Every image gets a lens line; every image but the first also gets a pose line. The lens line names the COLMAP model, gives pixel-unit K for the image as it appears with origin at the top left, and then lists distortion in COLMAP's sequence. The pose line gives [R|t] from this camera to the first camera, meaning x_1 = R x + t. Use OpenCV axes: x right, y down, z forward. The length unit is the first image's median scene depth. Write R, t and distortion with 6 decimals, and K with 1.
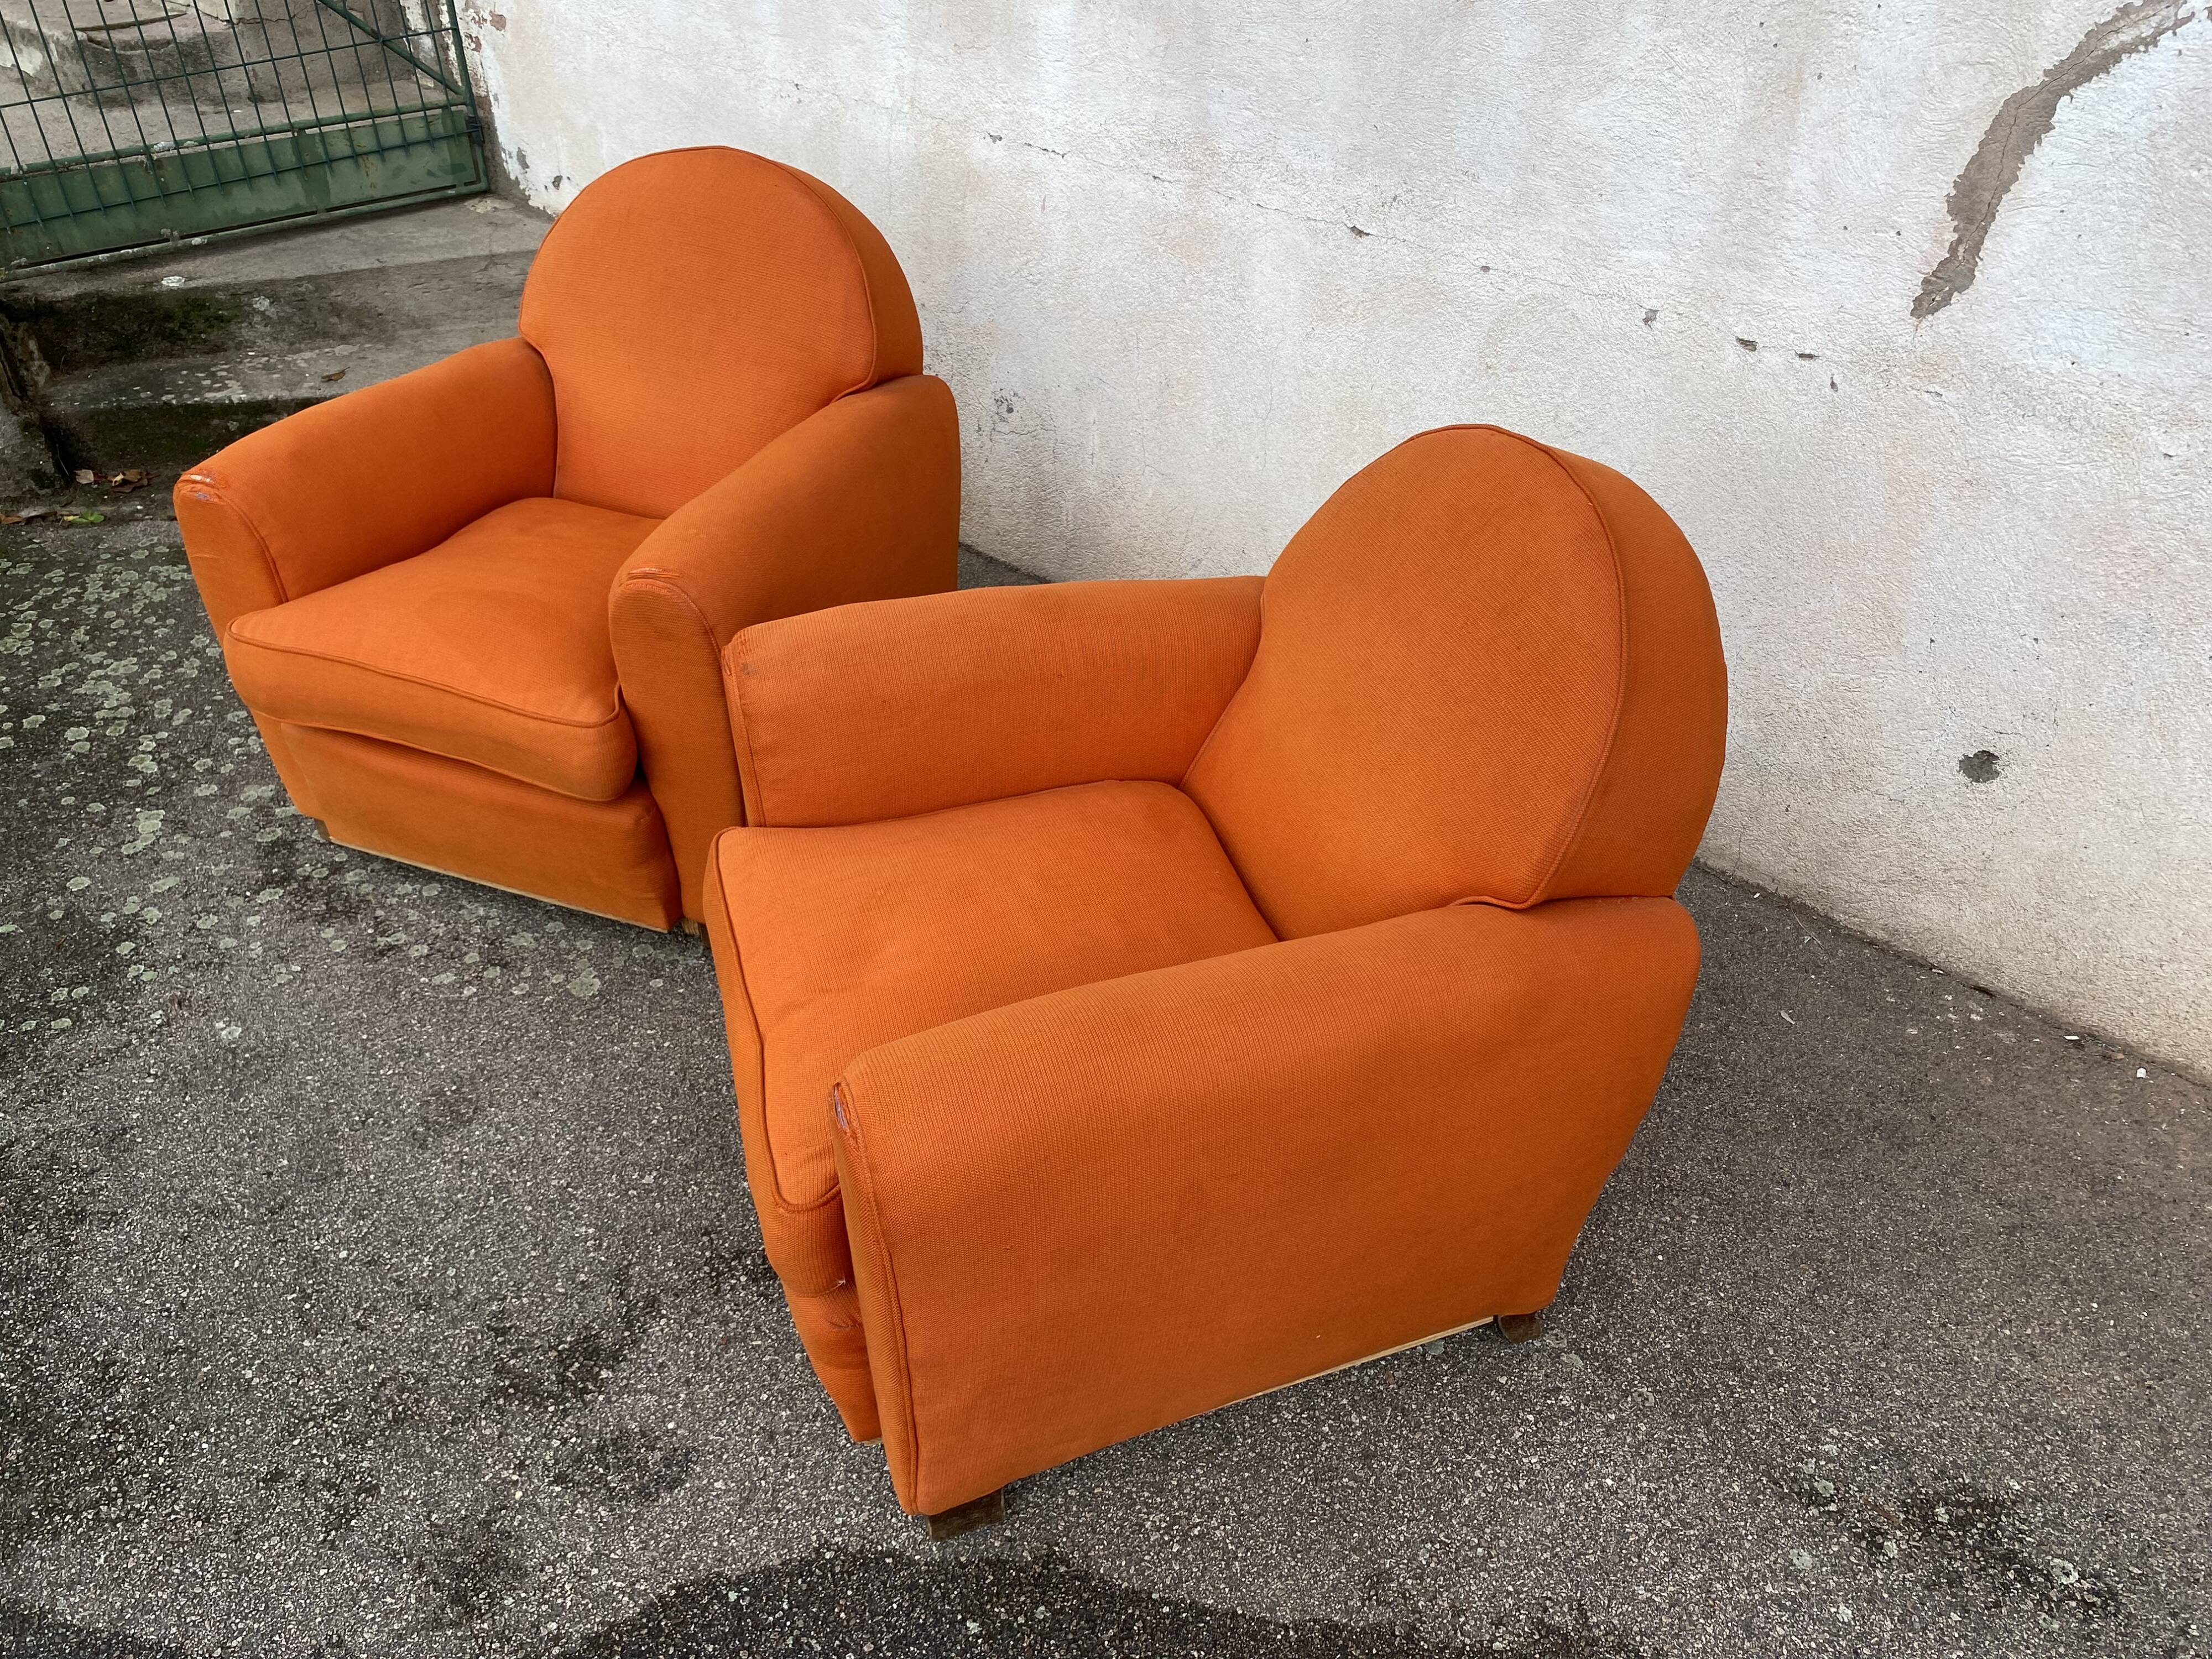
lens RADIAL K [[1664.9, 0, 1094.4], [0, 1664.9, 842.3], [0, 0, 1]] dist [0.001748, 0.002930]
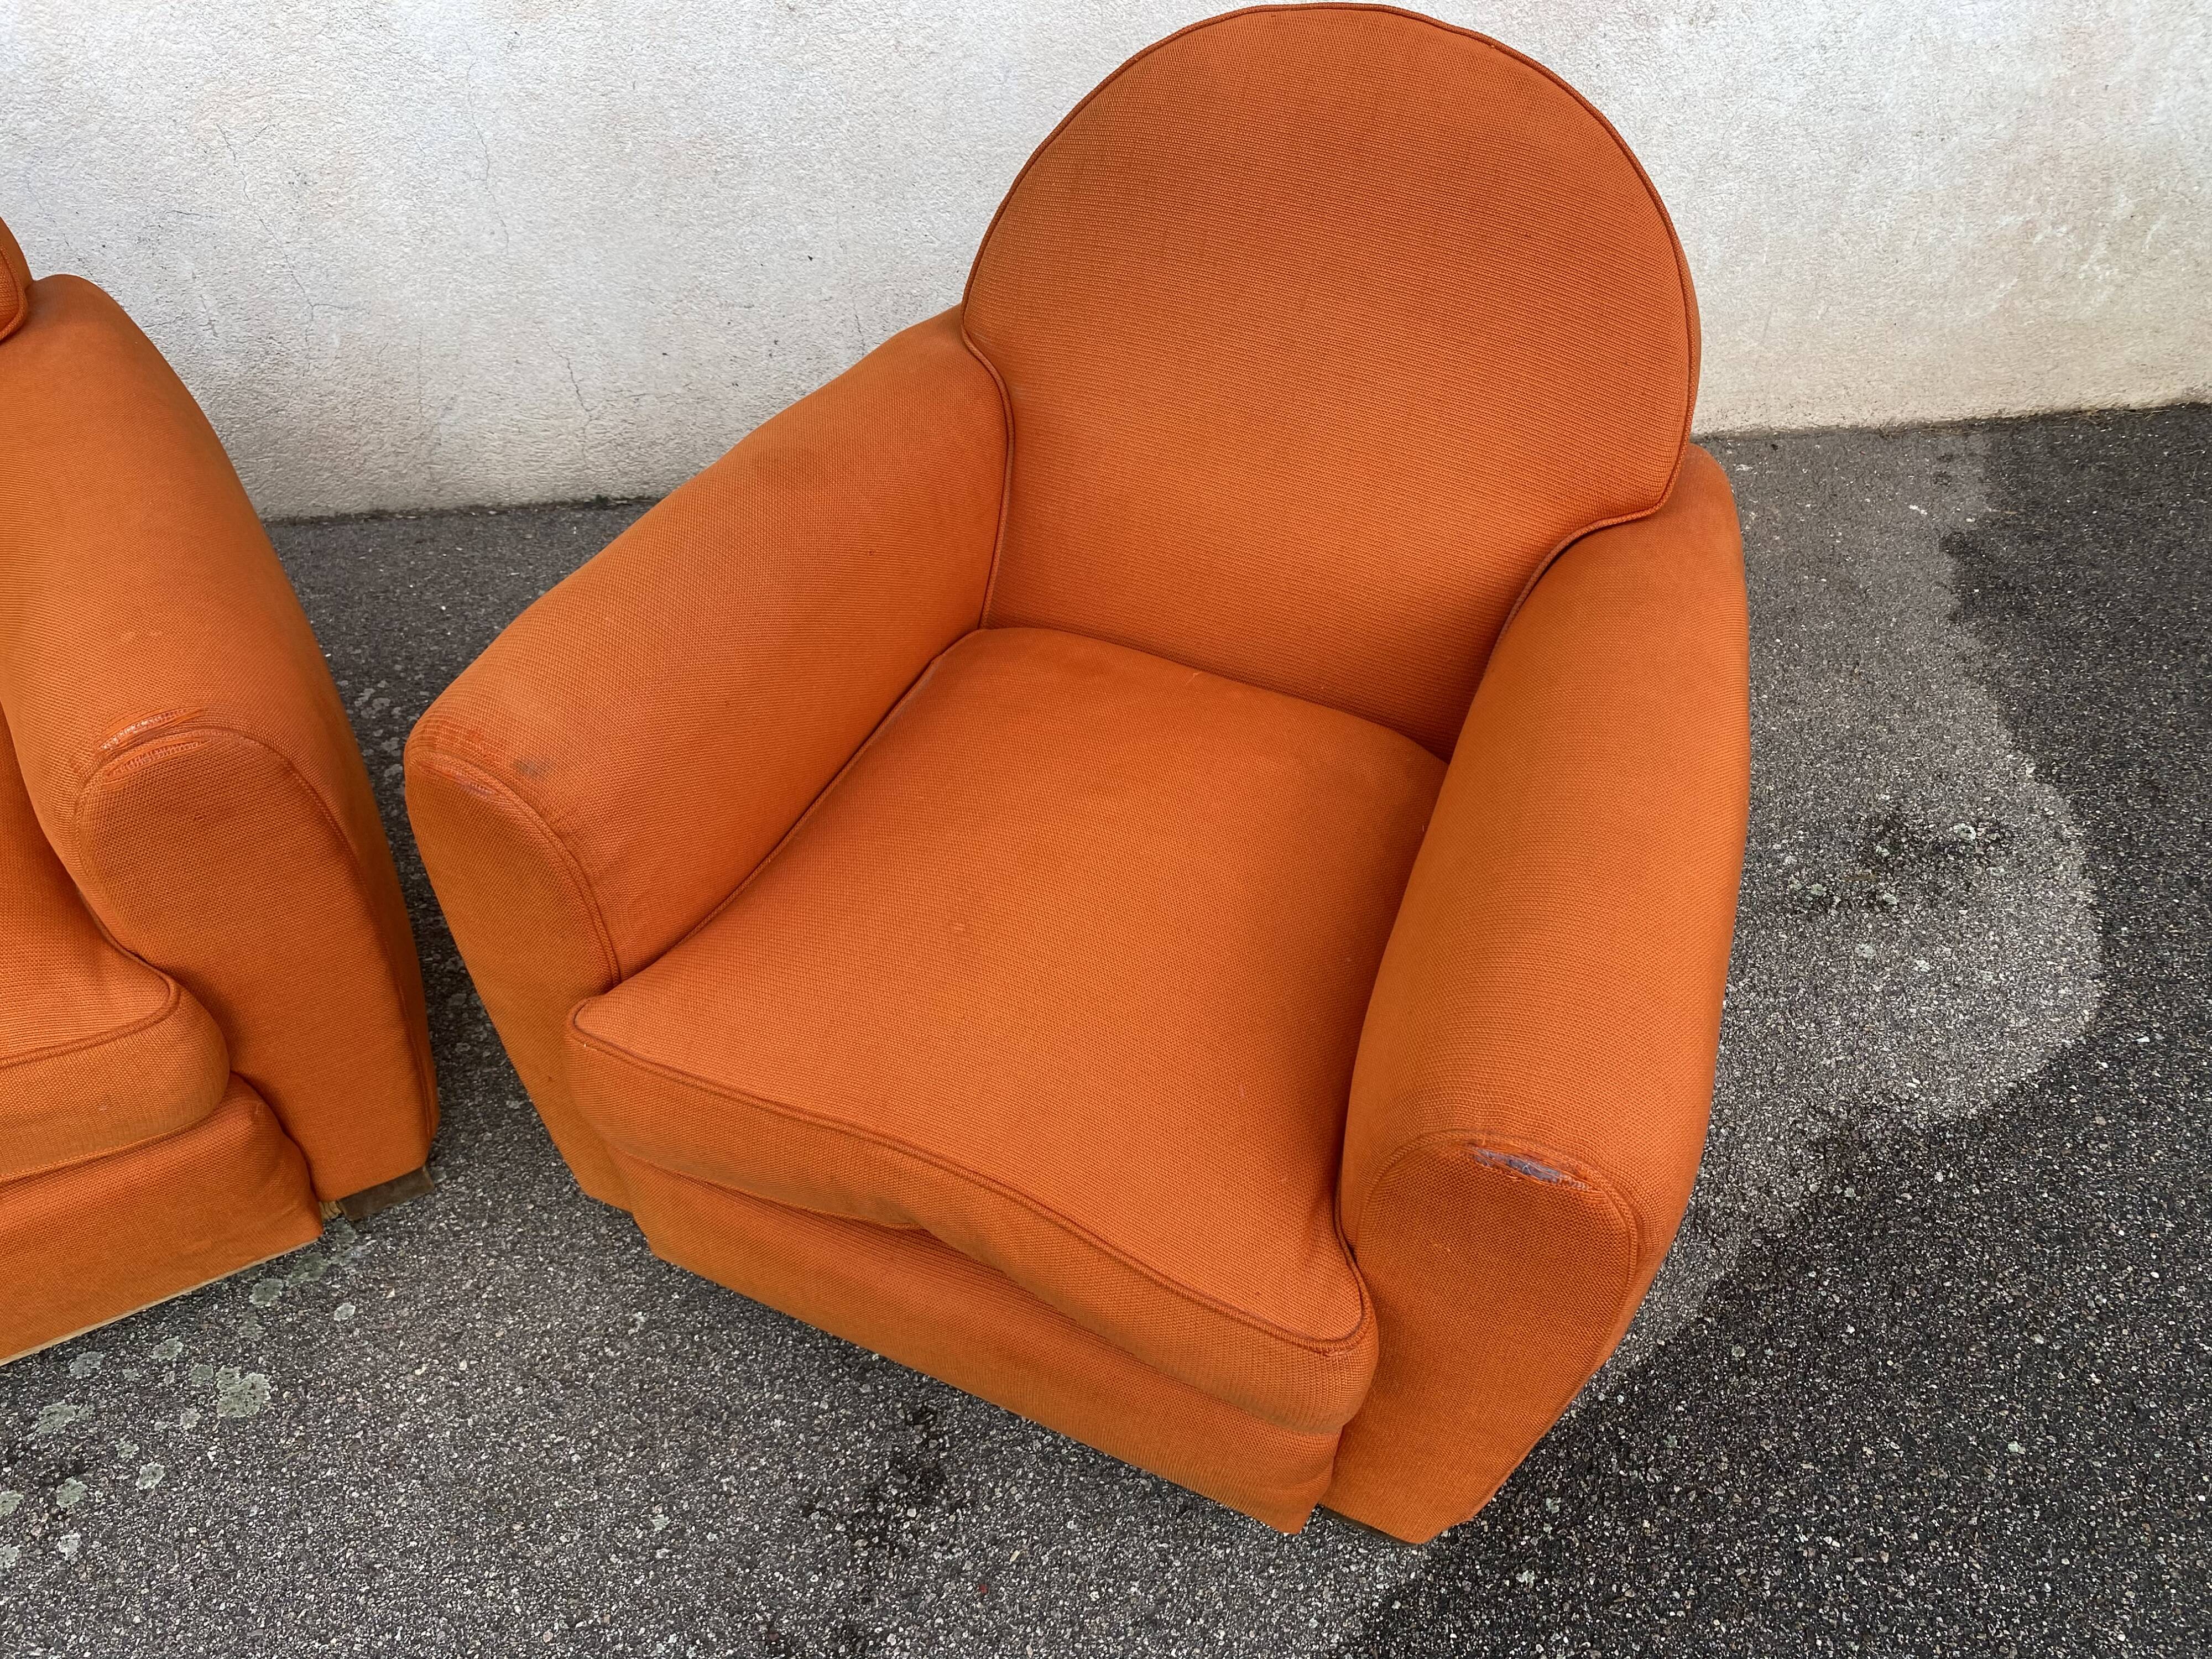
lens RADIAL K [[1662.6, 0, 1094.6], [0, 1662.6, 825.4], [0, 0, 1]] dist [0.005733, -0.002078]
pose [[0.652347, -0.534478, 0.537379, -0.374648], [0.441327, 0.844289, 0.303986, -0.163961], [-0.616177, 0.038856, 0.786649, 0.367914]]
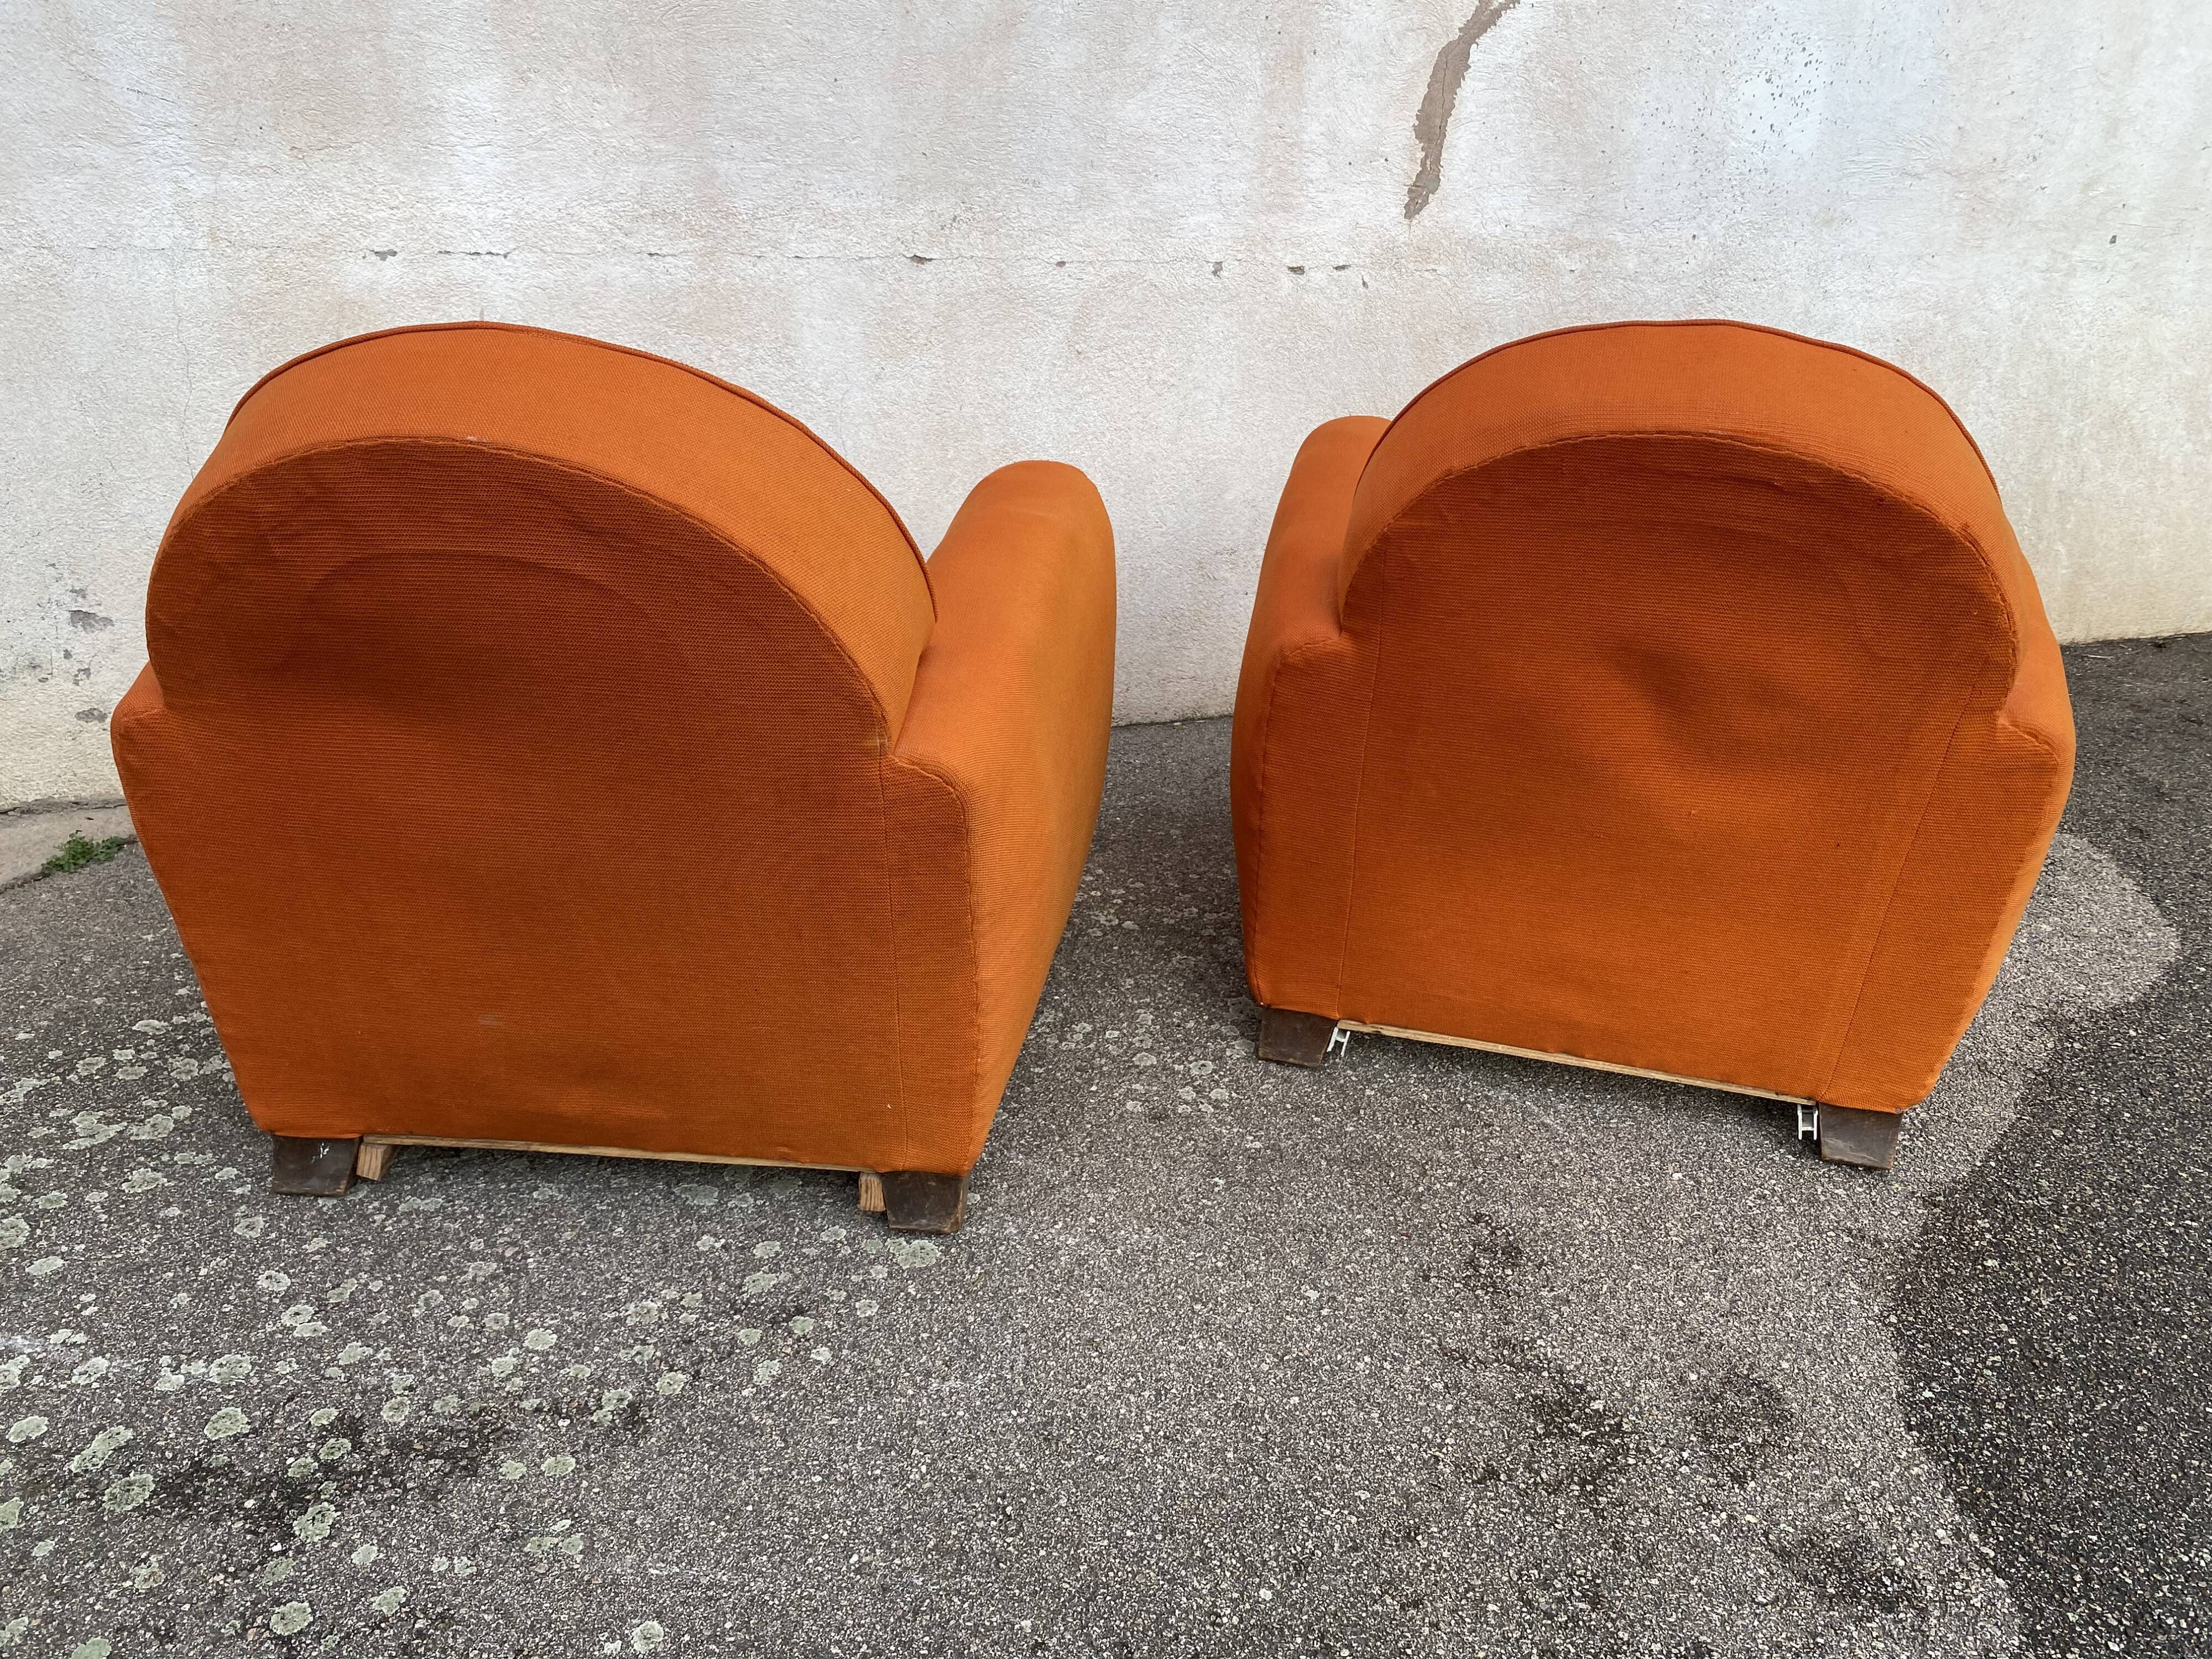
lens RADIAL K [[1662.6, 0, 1094.6], [0, 1662.6, 825.4], [0, 0, 1]] dist [0.005733, -0.002078]
pose [[0.517163, -0.344172, 0.783637, -0.889177], [0.487742, 0.870882, 0.060603, -0.092336], [-0.703313, 0.350871, 0.618255, 0.522173]]
